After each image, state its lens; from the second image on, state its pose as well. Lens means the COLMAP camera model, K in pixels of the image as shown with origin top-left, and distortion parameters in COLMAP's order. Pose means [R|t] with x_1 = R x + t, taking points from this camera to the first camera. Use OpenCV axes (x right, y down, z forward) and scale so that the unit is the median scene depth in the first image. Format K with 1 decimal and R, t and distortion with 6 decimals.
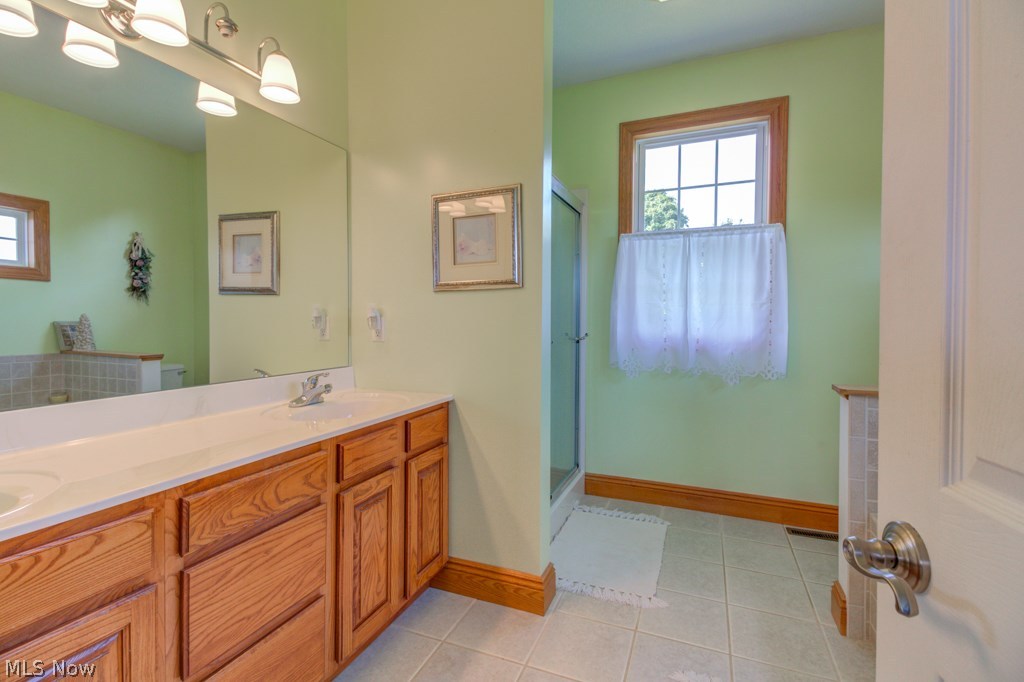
lens RADIAL K [[464.7, 0, 511.4], [0, 464.7, 327.0], [0, 0, 1]] dist [0.054364, -0.032966]
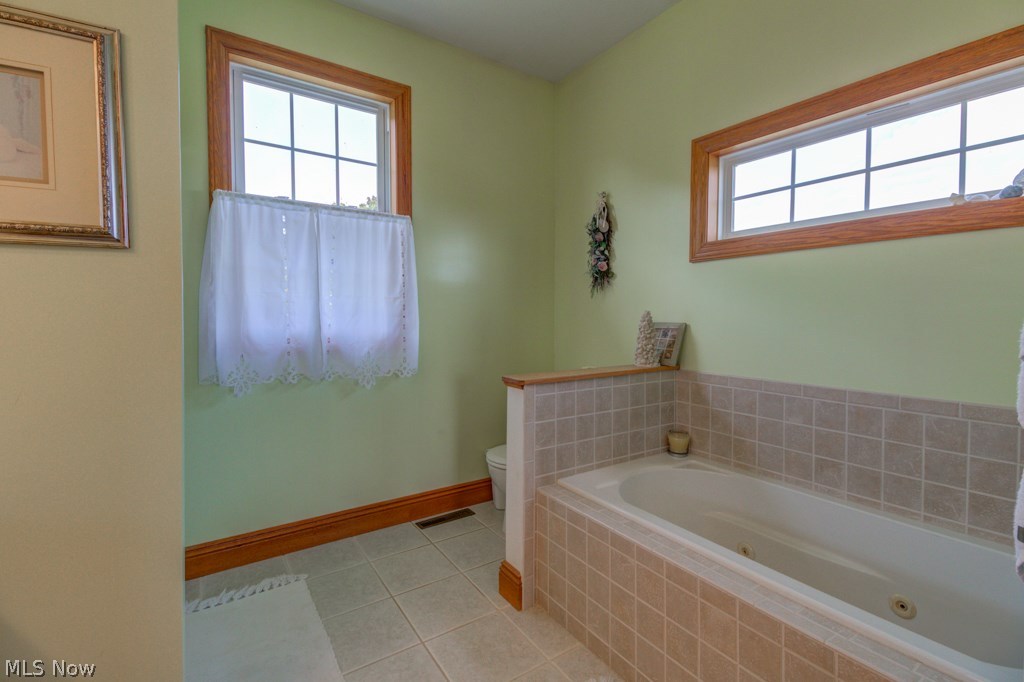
lens RADIAL K [[464.7, 0, 511.4], [0, 464.7, 327.0], [0, 0, 1]] dist [0.054364, -0.032966]
pose [[0.550503, -0.020903, 0.834571, -0.121258], [0.009097, 0.999777, 0.019040, -0.006797], [-0.834783, -0.002890, 0.550571, 0.280108]]
